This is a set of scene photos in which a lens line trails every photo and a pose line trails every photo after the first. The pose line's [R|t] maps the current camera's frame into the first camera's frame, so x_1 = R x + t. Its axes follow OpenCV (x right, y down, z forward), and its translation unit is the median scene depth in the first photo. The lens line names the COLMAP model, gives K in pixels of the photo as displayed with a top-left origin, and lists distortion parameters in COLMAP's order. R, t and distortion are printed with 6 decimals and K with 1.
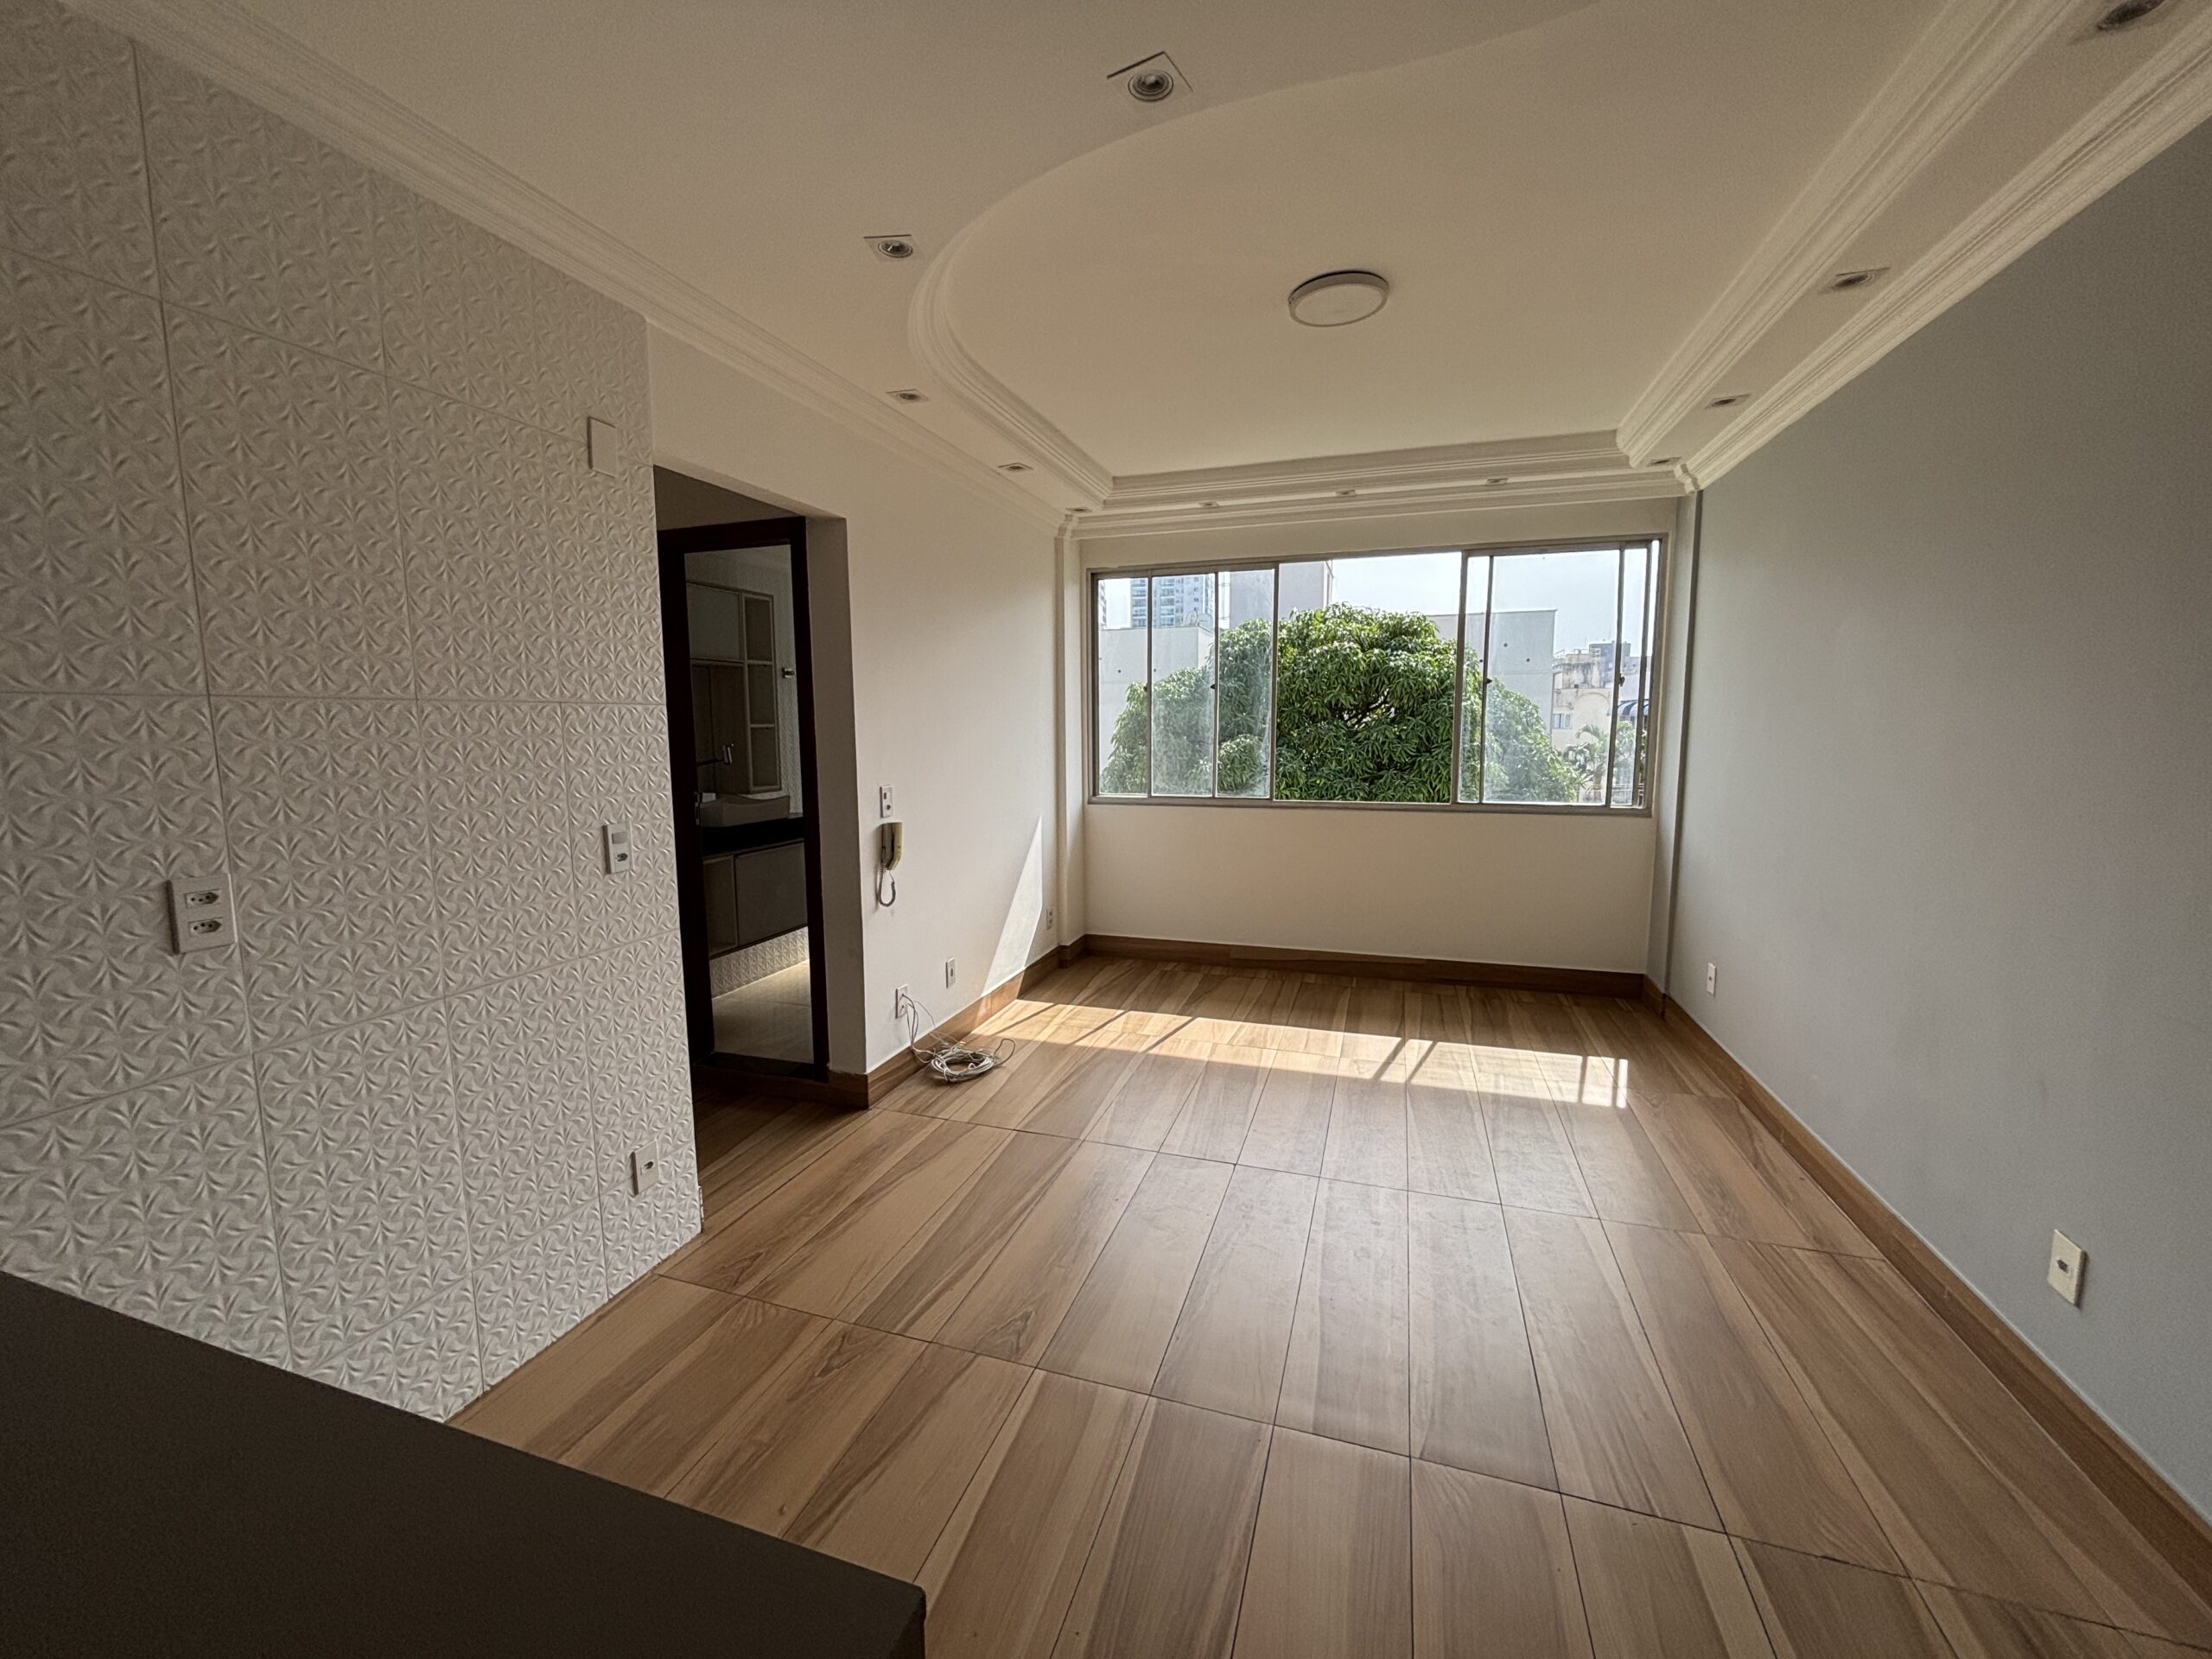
lens RADIAL K [[895.8, 0, 1101.9], [0, 895.8, 825.2], [0, 0, 1]] dist [0.002186, 0.000214]
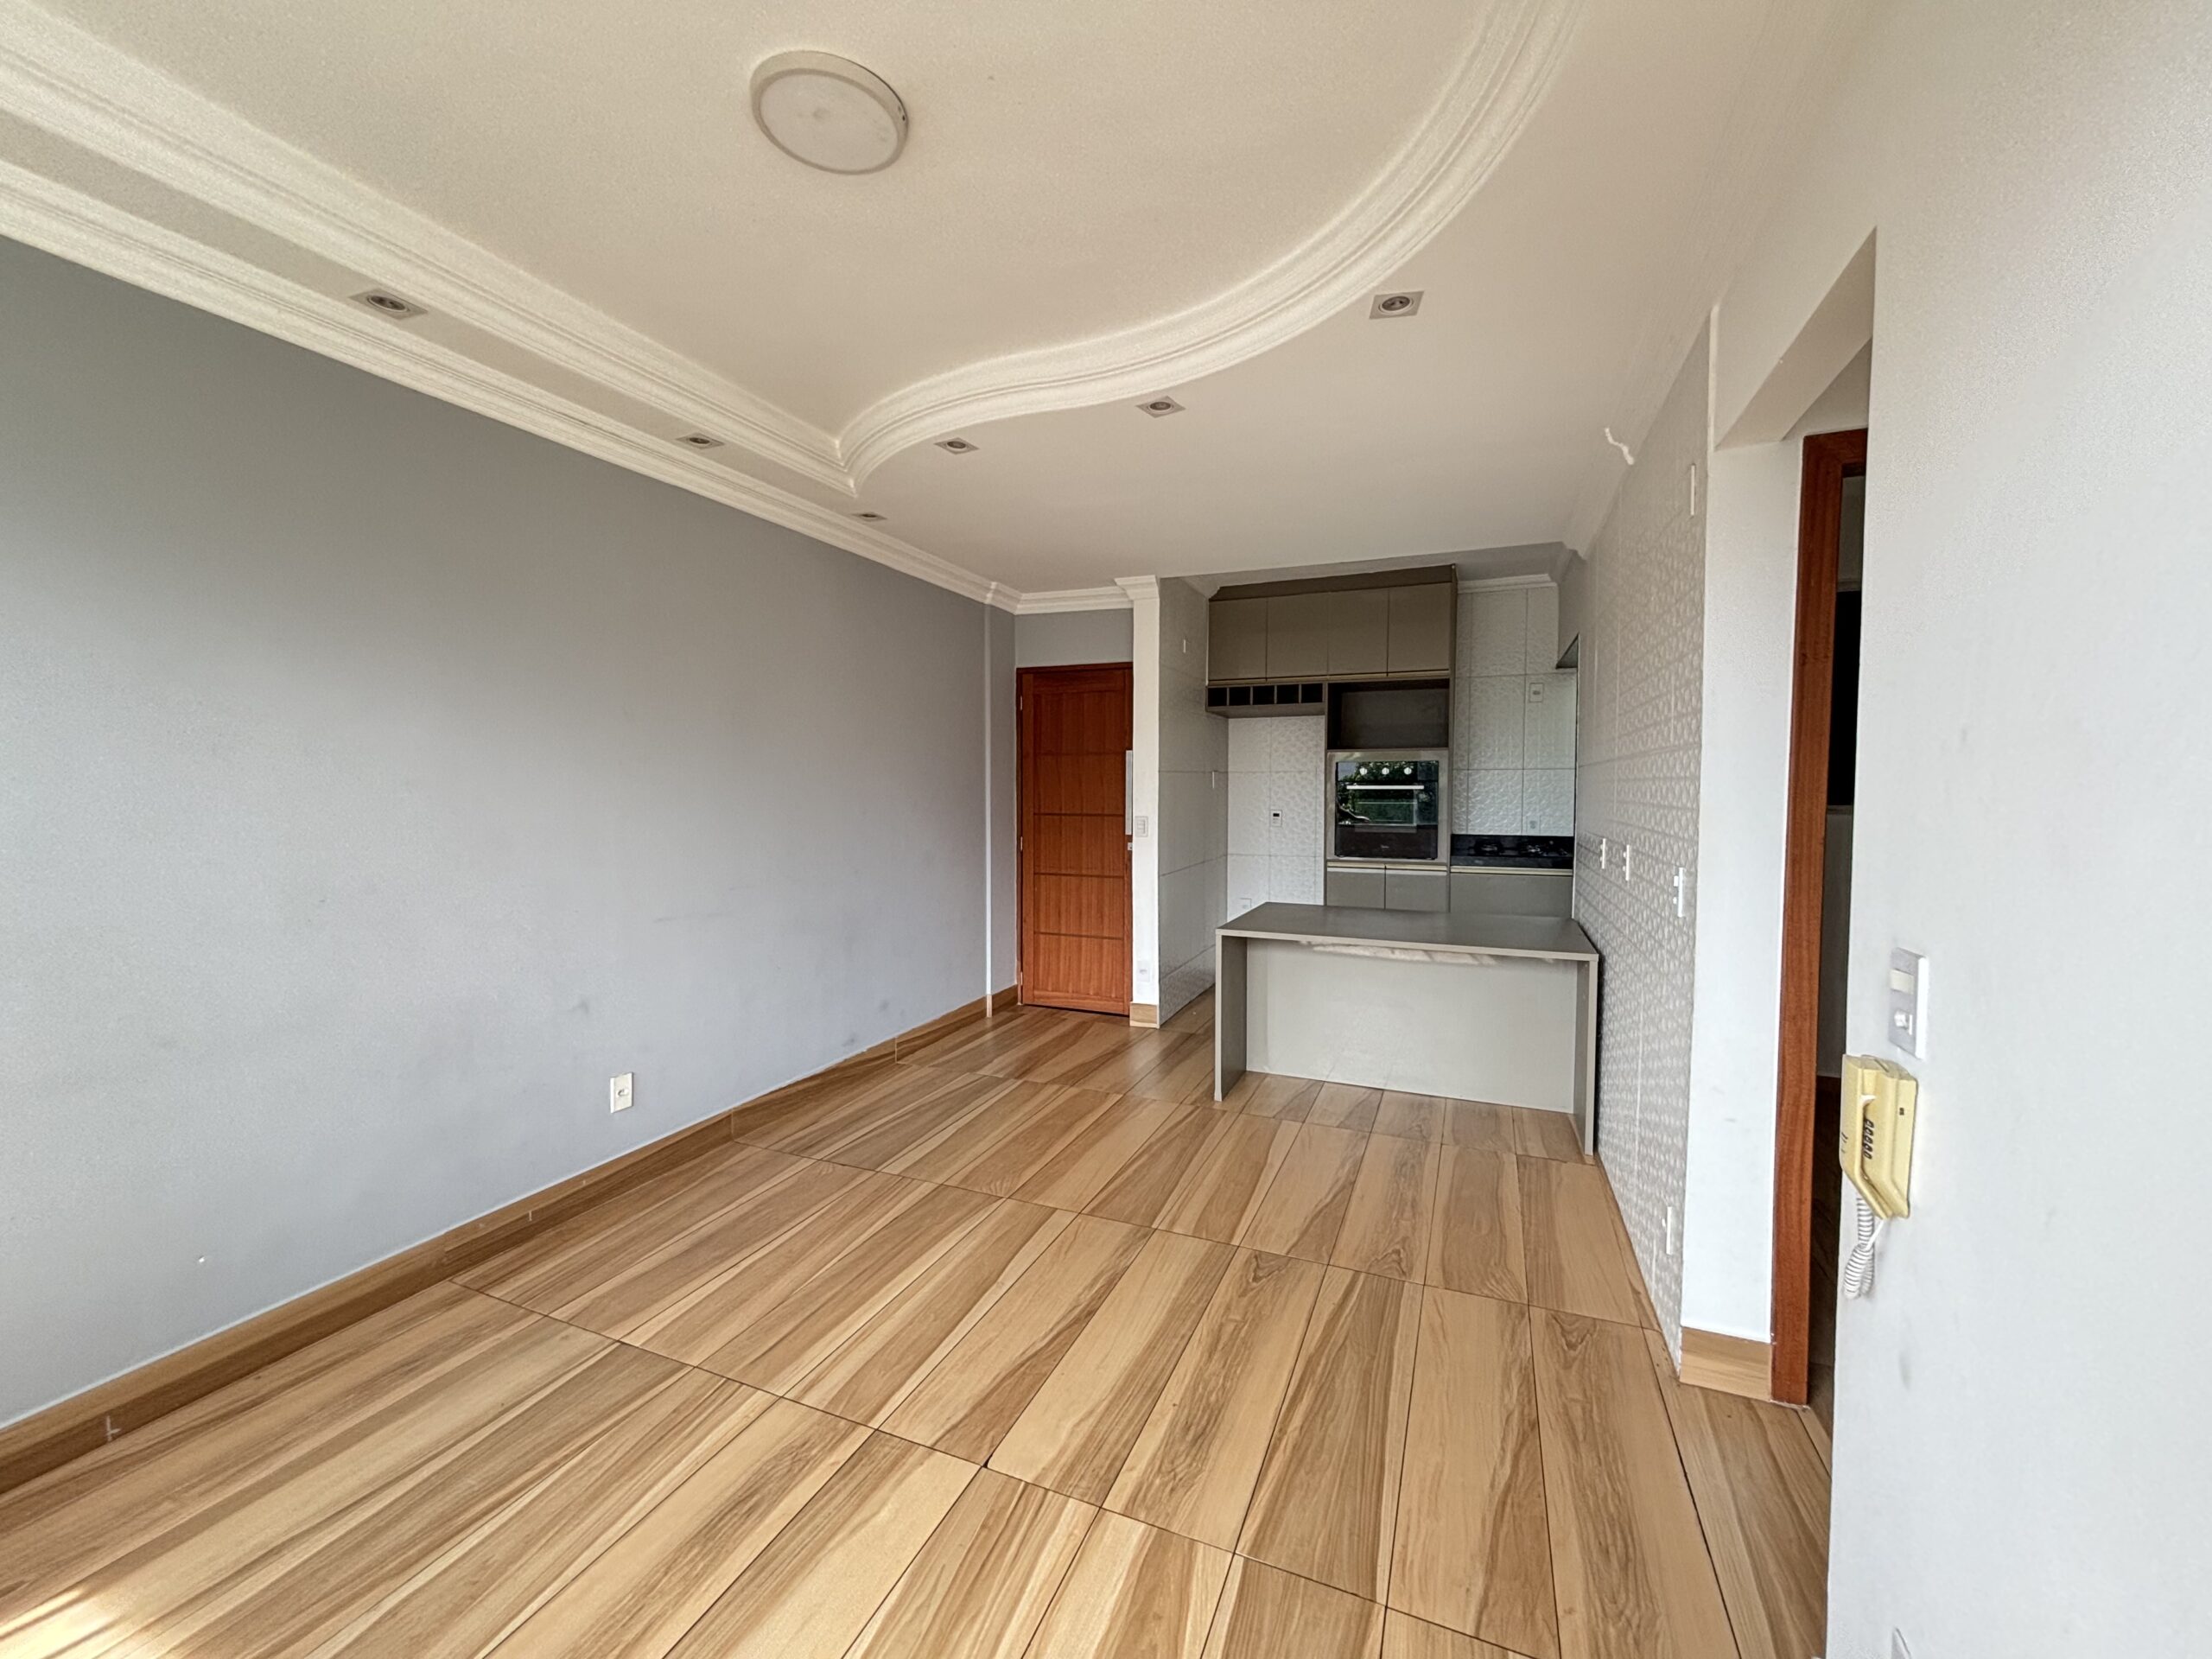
lens RADIAL K [[895.8, 0, 1106.2], [0, 895.8, 830.2], [0, 0, 1]] dist [0.002186, 0.000214]
pose [[-0.996921, 0.001432, 0.078399, 0.015425], [0.014565, 0.985815, 0.167201, -0.193818], [-0.077048, 0.167828, -0.982801, 1.806913]]
